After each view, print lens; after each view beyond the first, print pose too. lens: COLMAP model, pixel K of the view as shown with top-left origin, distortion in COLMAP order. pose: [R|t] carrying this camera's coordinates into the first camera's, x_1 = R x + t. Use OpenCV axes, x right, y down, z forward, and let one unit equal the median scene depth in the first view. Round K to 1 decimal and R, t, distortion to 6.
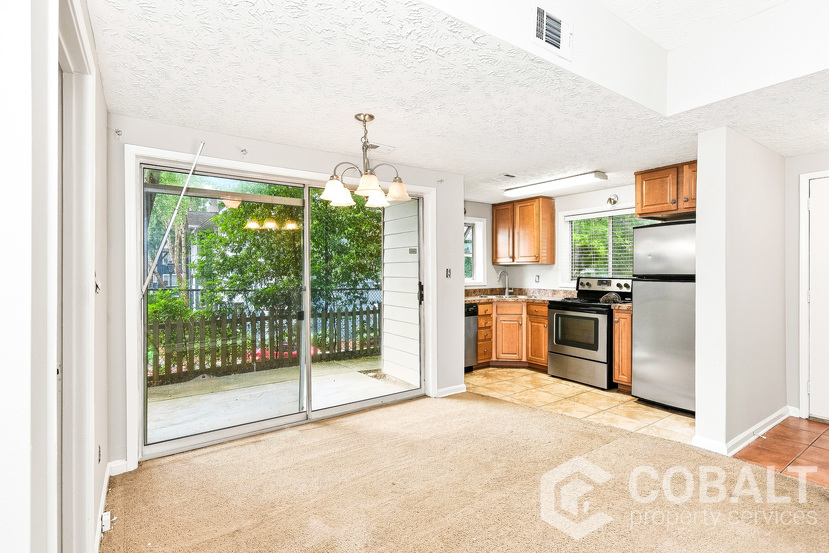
lens RADIAL K [[406.3, 0, 414.5], [0, 406.3, 276.5], [0, 0, 1]] dist [-0.001111, 0.000406]
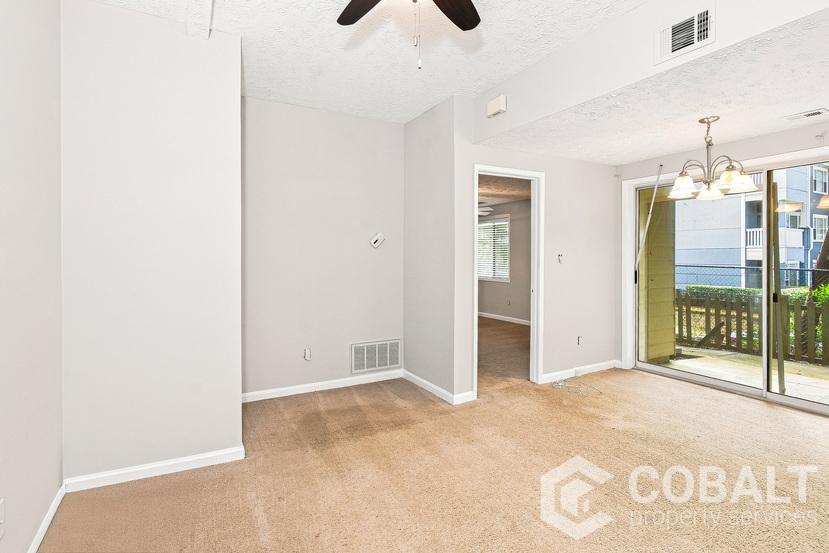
lens RADIAL K [[406.2, 0, 413.0], [0, 406.2, 260.1], [0, 0, 1]] dist [0.001557, 0.001373]
pose [[-0.095459, 0.015383, -0.995315, 0.573209], [-0.008704, 0.999829, 0.016288, -0.003193], [0.995395, 0.010218, -0.095308, 0.142105]]
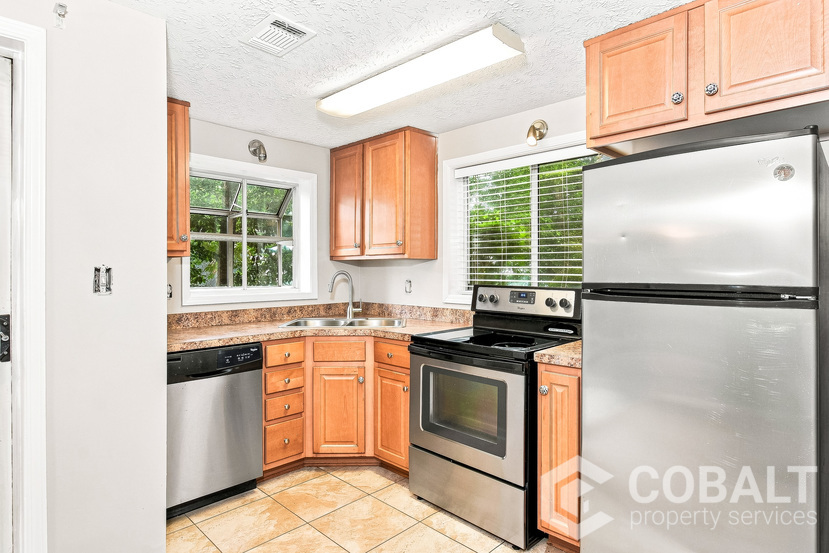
lens RADIAL K [[457.9, 0, 410.2], [0, 457.9, 272.6], [0, 0, 1]] dist [-0.000343, -0.000012]
pose [[0.985636, 0.002567, 0.168866, 0.230641], [-0.001139, 0.999963, -0.008552, -0.008789], [-0.168882, 0.008237, 0.985602, 0.458028]]
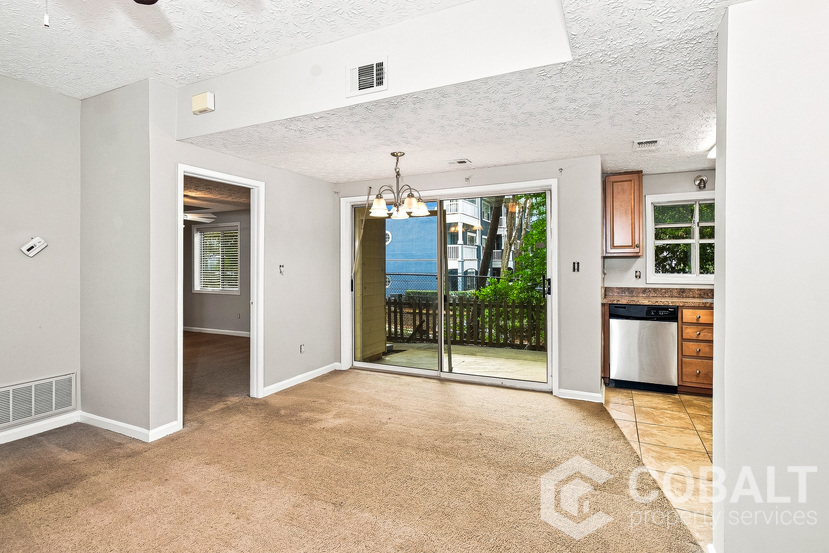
lens RADIAL K [[407.1, 0, 415.2], [0, 407.1, 264.1], [0, 0, 1]] dist [0.001986, 0.001185]
pose [[0.486332, 0.000712, -0.873774, 0.582662], [-0.010727, 0.999929, -0.005156, -0.004098], [0.873708, 0.011880, 0.486306, 0.192500]]
